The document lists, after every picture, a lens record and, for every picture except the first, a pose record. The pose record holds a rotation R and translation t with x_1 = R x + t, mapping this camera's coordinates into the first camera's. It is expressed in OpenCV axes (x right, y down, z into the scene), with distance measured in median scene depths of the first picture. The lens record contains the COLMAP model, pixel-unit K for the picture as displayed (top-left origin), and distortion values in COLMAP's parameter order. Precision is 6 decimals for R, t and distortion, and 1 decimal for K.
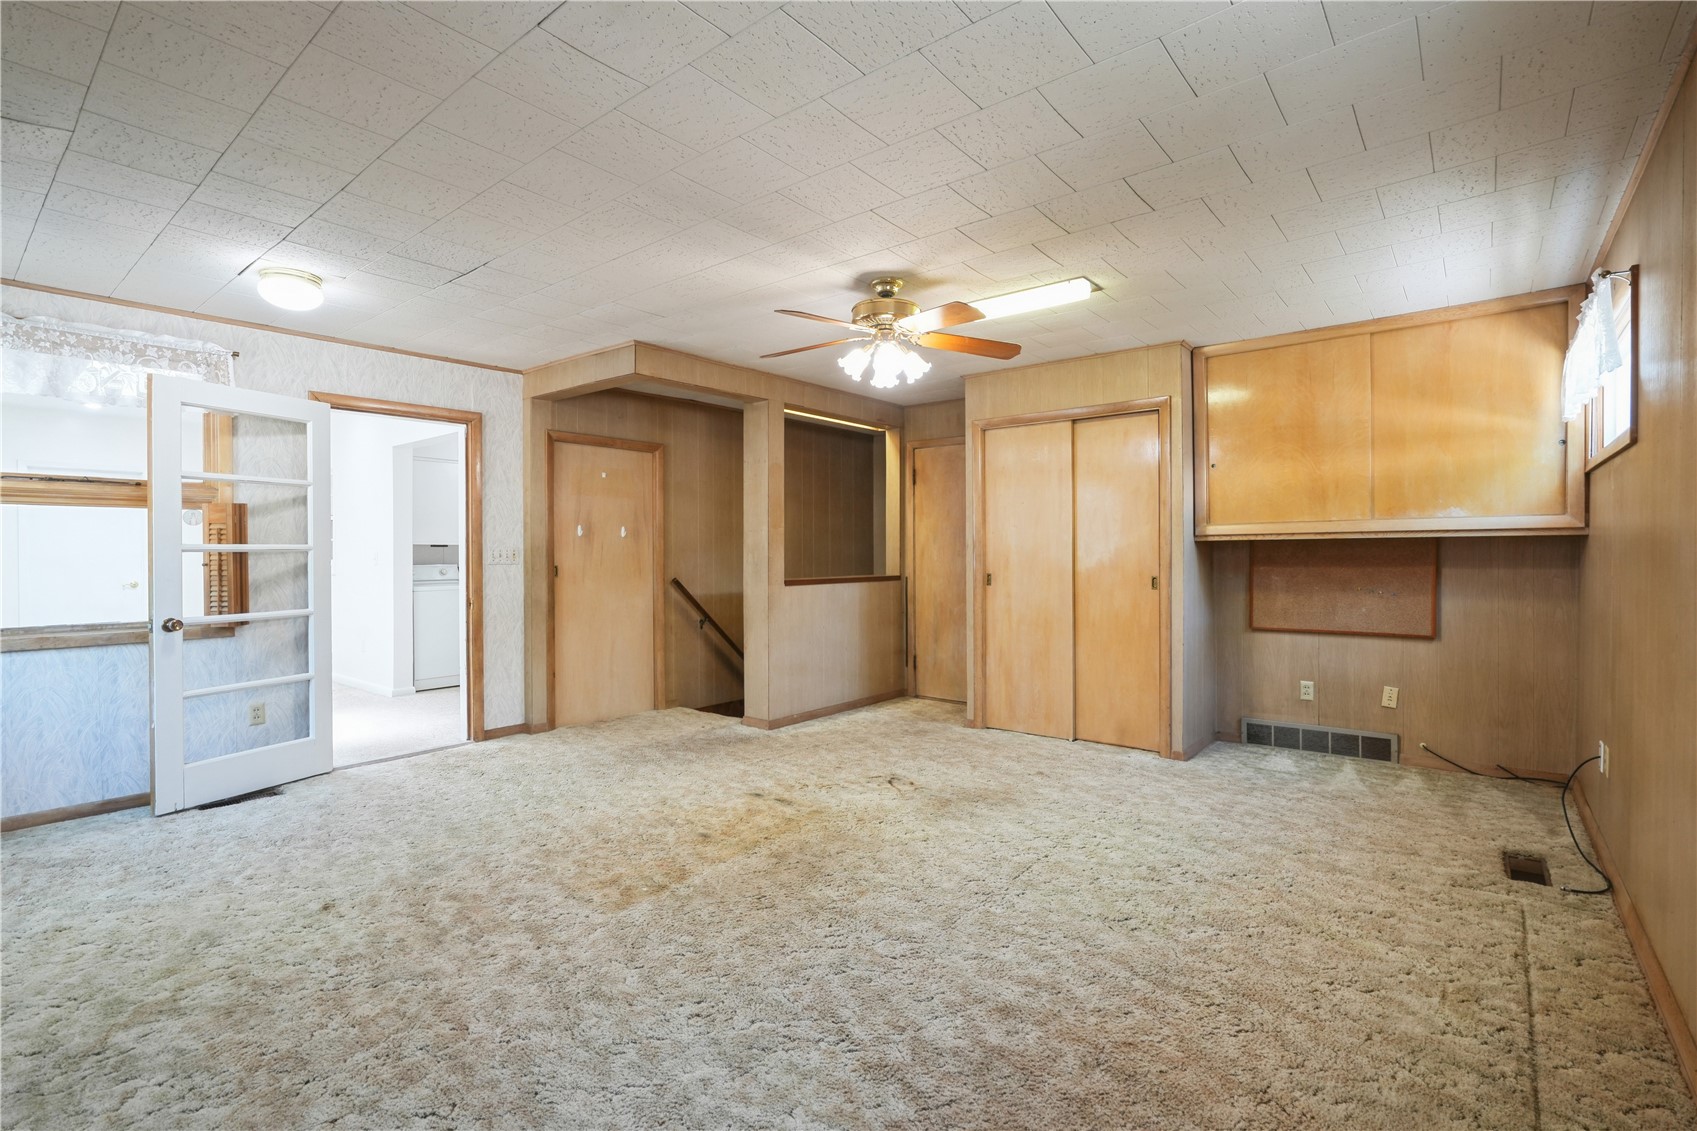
lens RADIAL K [[773.6, 0, 844.3], [0, 773.6, 563.2], [0, 0, 1]] dist [-0.010254, -0.003282]
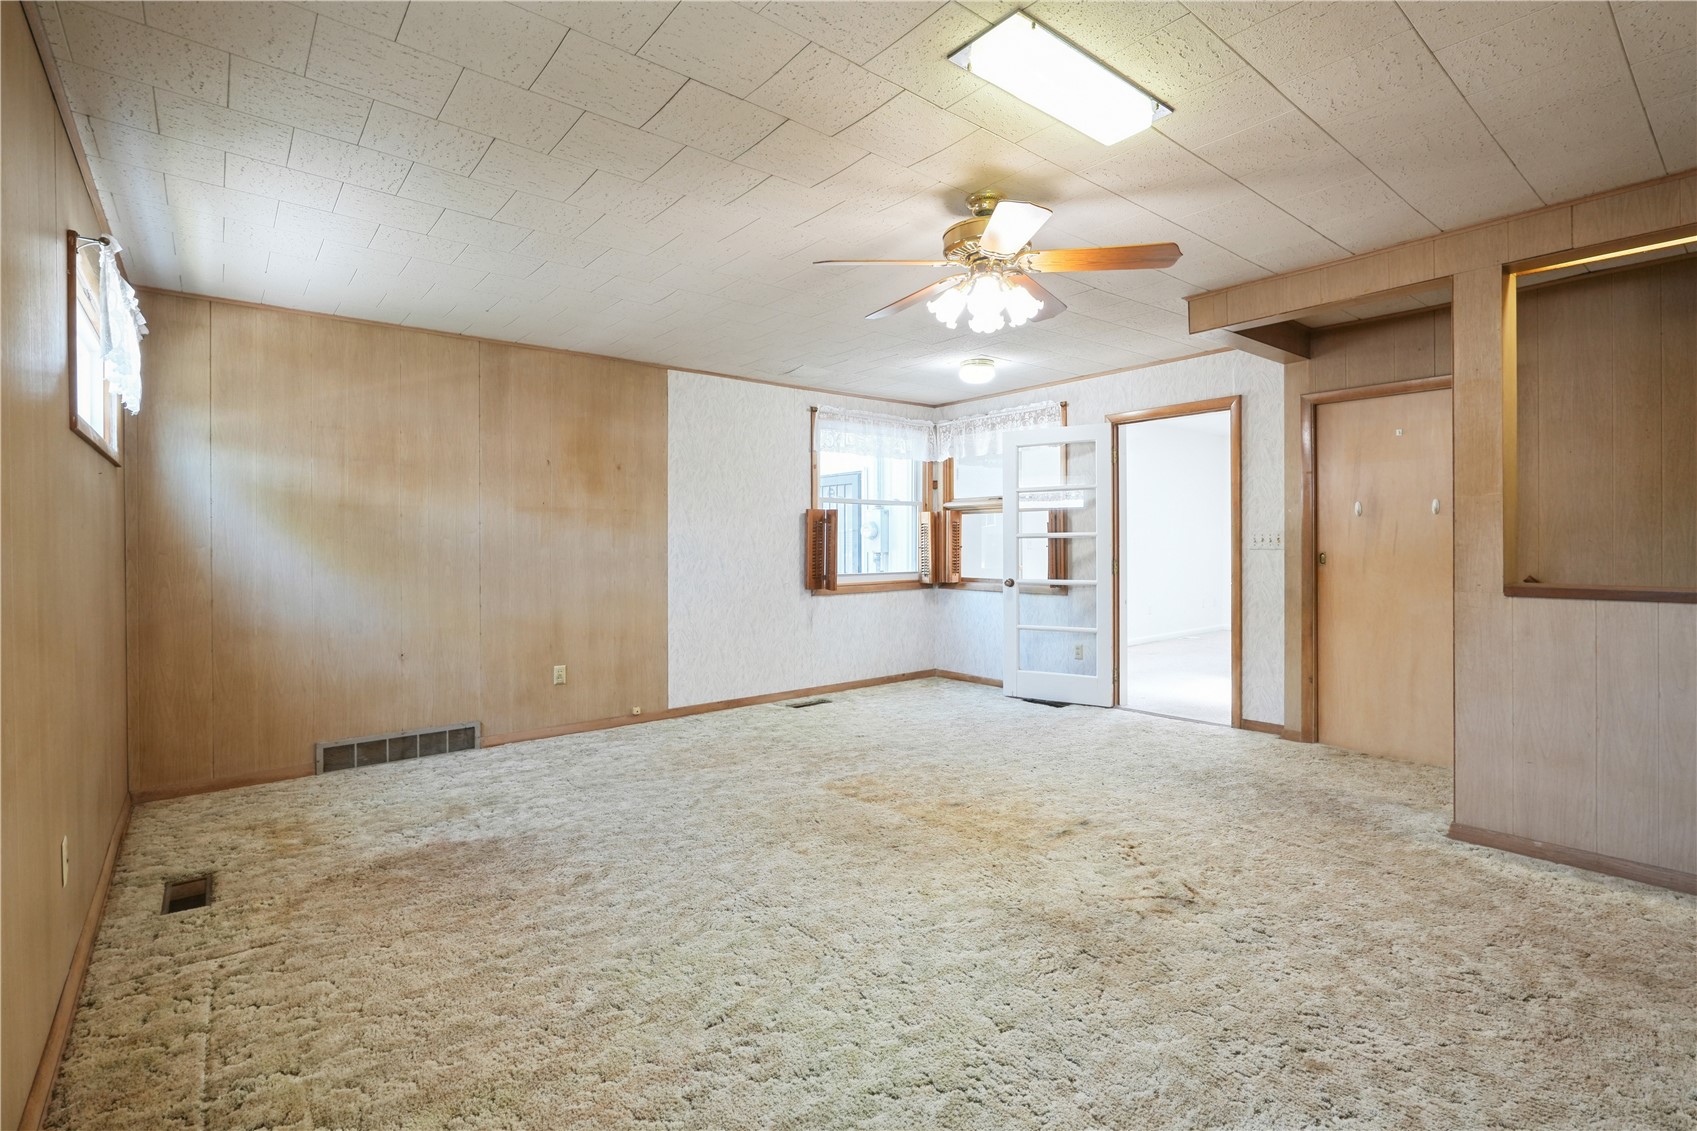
lens RADIAL K [[773.6, 0, 842.5], [0, 773.6, 550.3], [0, 0, 1]] dist [-0.010254, -0.003282]
pose [[-0.189782, 0.015655, -0.981701, 0.769696], [-0.003485, 0.999856, 0.016618, -0.014763], [0.981820, 0.006575, -0.189701, 0.897716]]
